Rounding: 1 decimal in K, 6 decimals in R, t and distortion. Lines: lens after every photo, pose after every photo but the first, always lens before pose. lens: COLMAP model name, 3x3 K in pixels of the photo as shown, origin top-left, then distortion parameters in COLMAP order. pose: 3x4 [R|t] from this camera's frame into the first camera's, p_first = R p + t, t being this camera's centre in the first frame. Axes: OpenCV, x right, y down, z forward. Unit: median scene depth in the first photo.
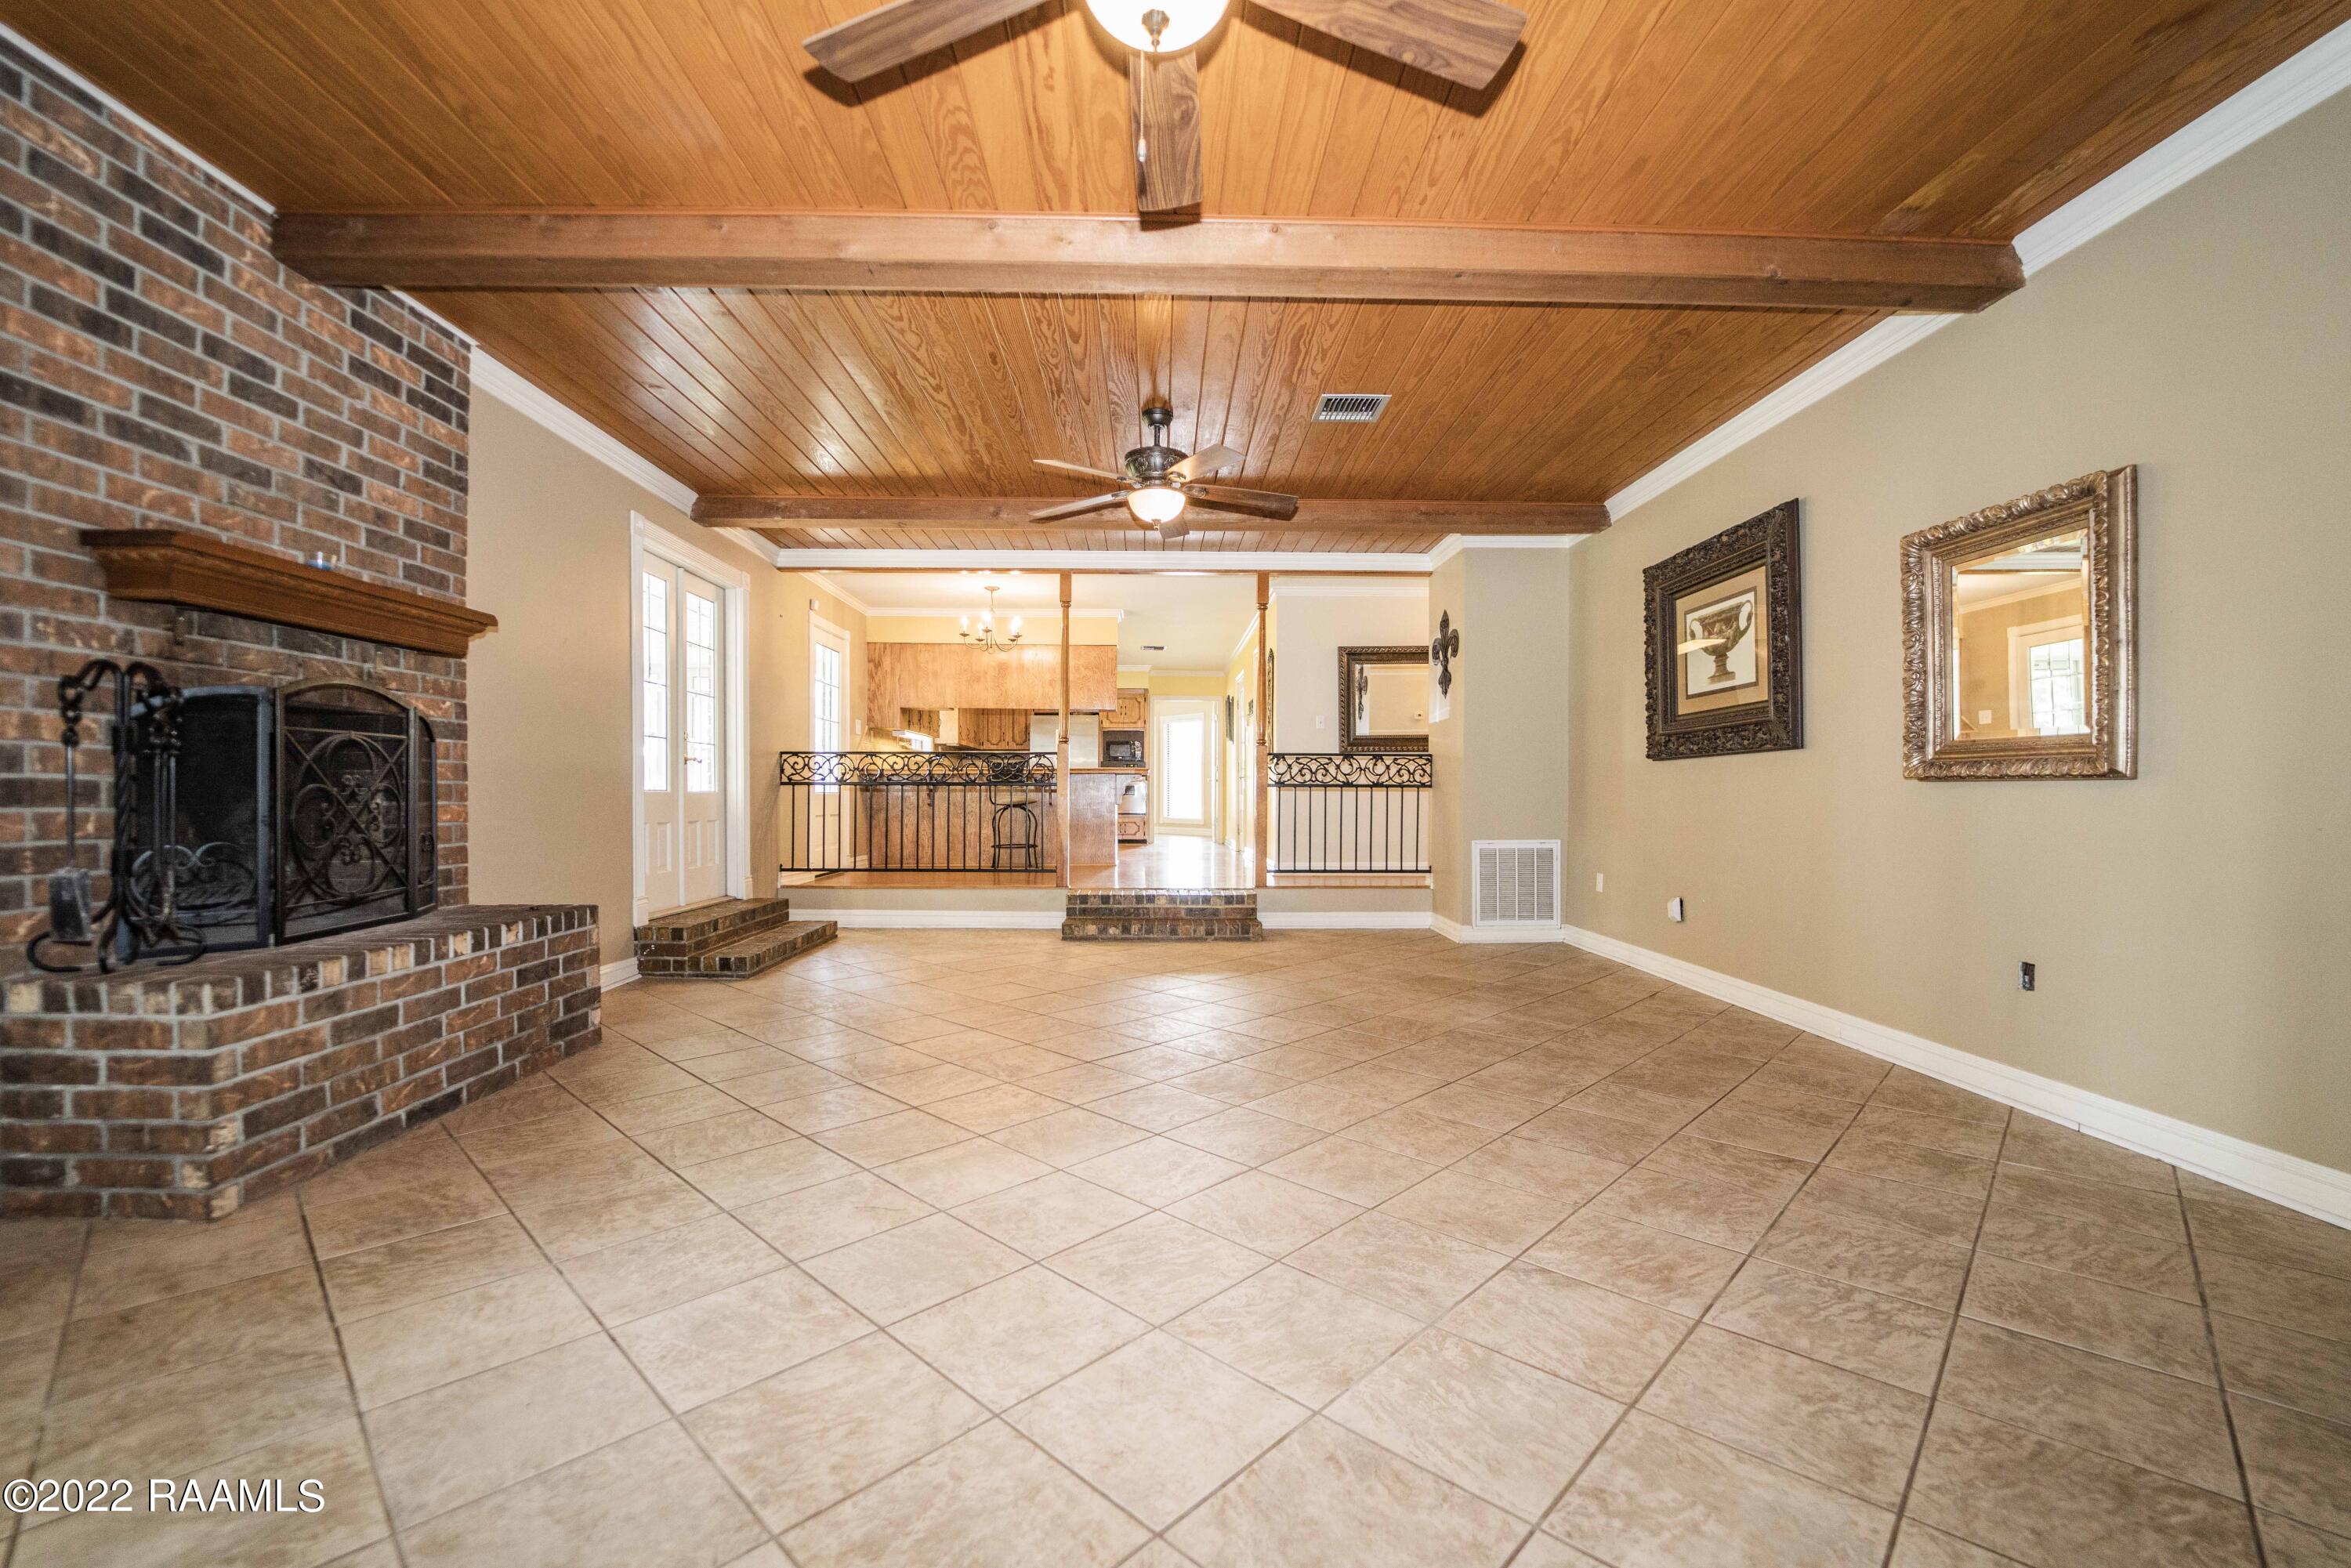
lens RADIAL K [[958.4, 0, 1185.3], [0, 958.4, 794.4], [0, 0, 1]] dist [-0.021435, 0.002621]
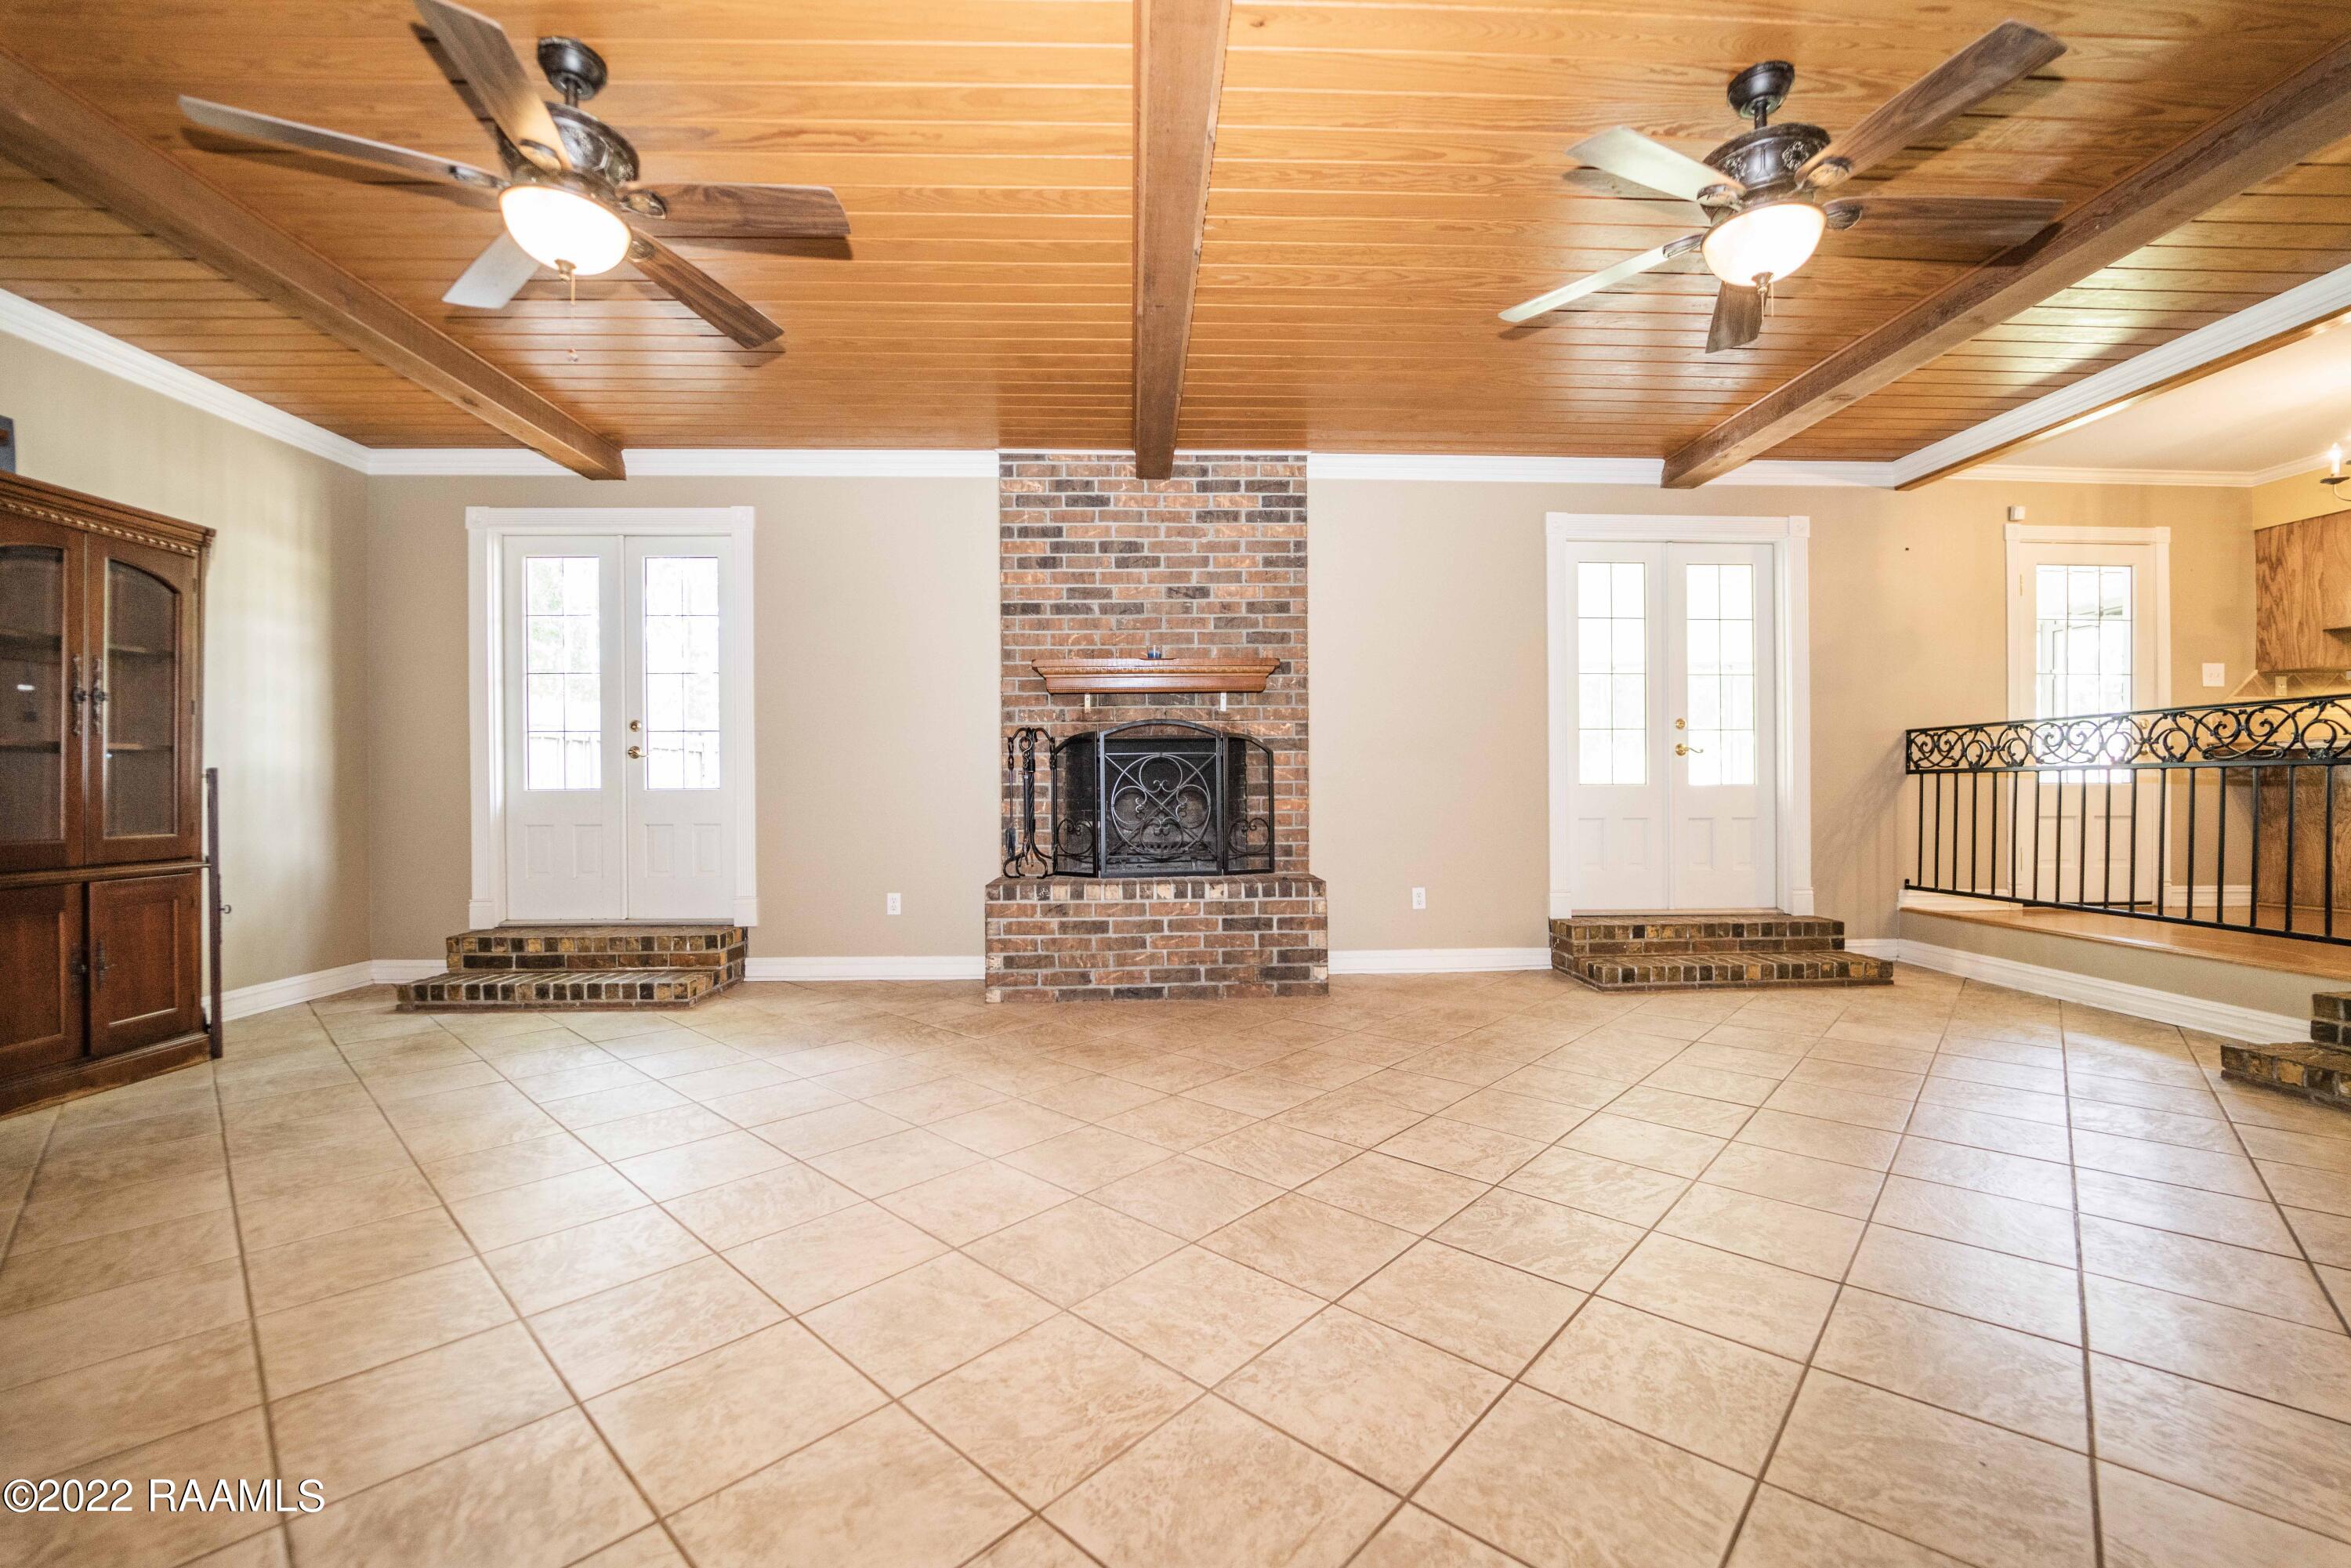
lens RADIAL K [[958.4, 0, 1185.3], [0, 958.4, 794.4], [0, 0, 1]] dist [-0.021435, 0.002621]
pose [[0.024474, 0.000408, -0.999700, 0.701623], [0.006675, 0.999978, 0.000571, 0.003995], [0.999678, -0.006687, 0.024471, 0.932795]]
